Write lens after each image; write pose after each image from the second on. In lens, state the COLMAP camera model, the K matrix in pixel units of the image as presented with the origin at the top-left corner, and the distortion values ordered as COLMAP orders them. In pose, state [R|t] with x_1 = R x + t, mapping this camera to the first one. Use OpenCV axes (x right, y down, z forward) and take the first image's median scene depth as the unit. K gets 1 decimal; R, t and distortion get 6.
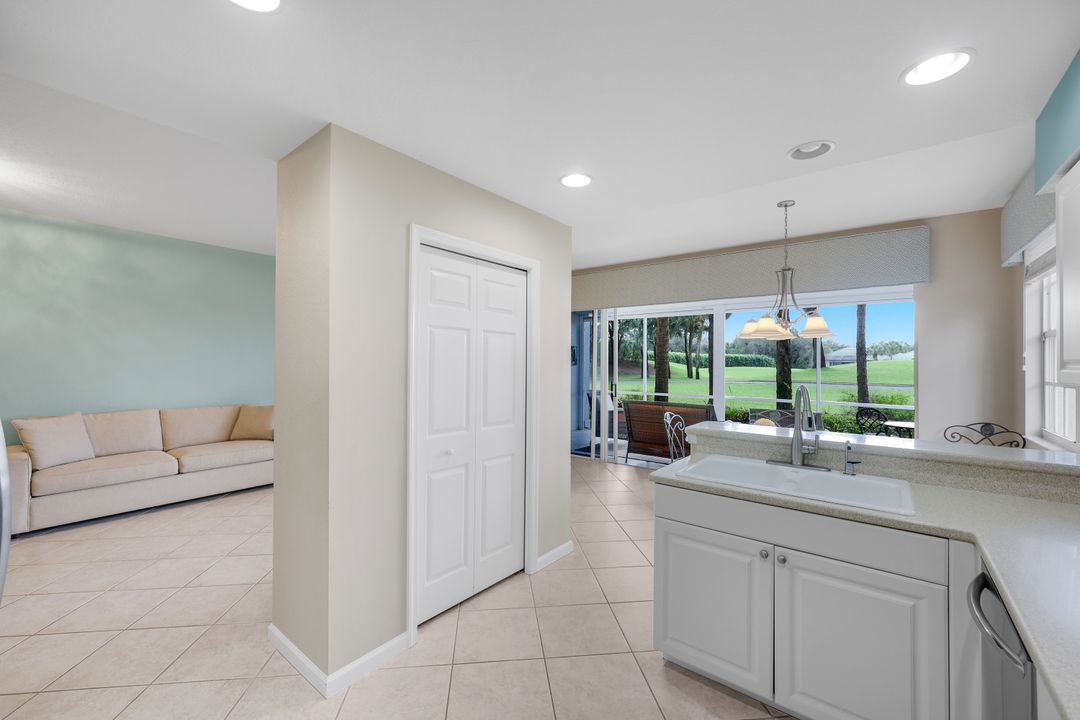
lens RADIAL K [[436.7, 0, 533.2], [0, 436.7, 359.8], [0, 0, 1]] dist [0.002313, 0.000113]
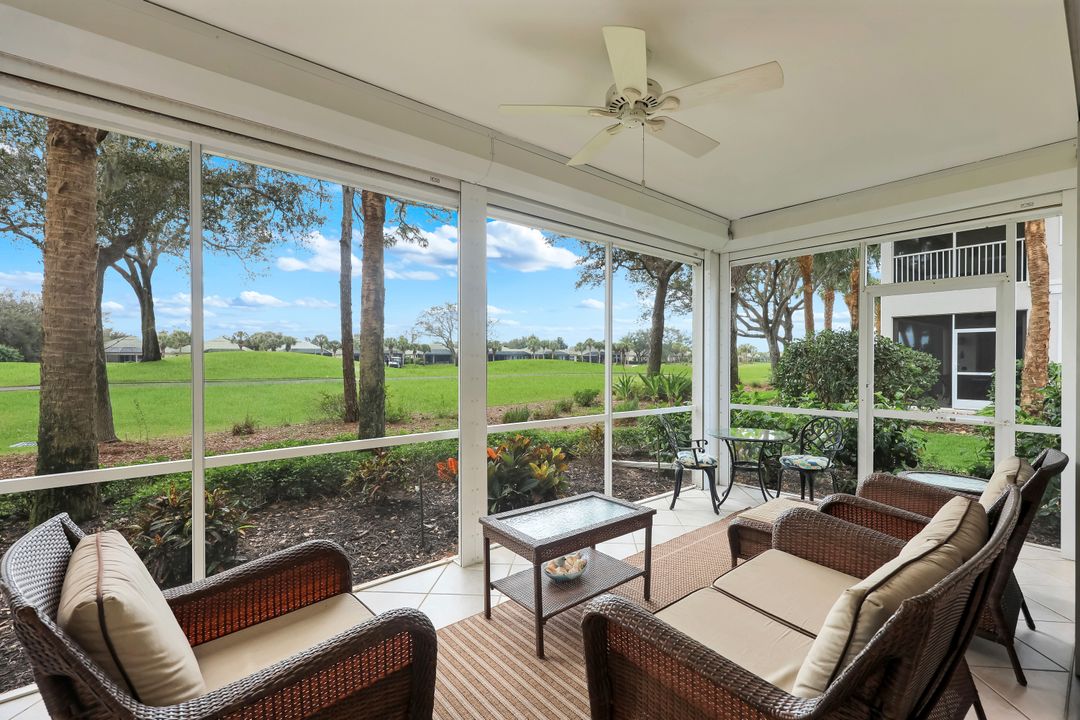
lens RADIAL K [[473.1, 0, 542.5], [0, 473.1, 362.0], [0, 0, 1]] dist [0.001895, 0.000212]
pose [[0.201569, -0.013866, 0.979376, 0.031934], [-0.005463, 0.999868, 0.015281, 0.013710], [-0.979459, -0.008431, 0.201466, 0.674293]]
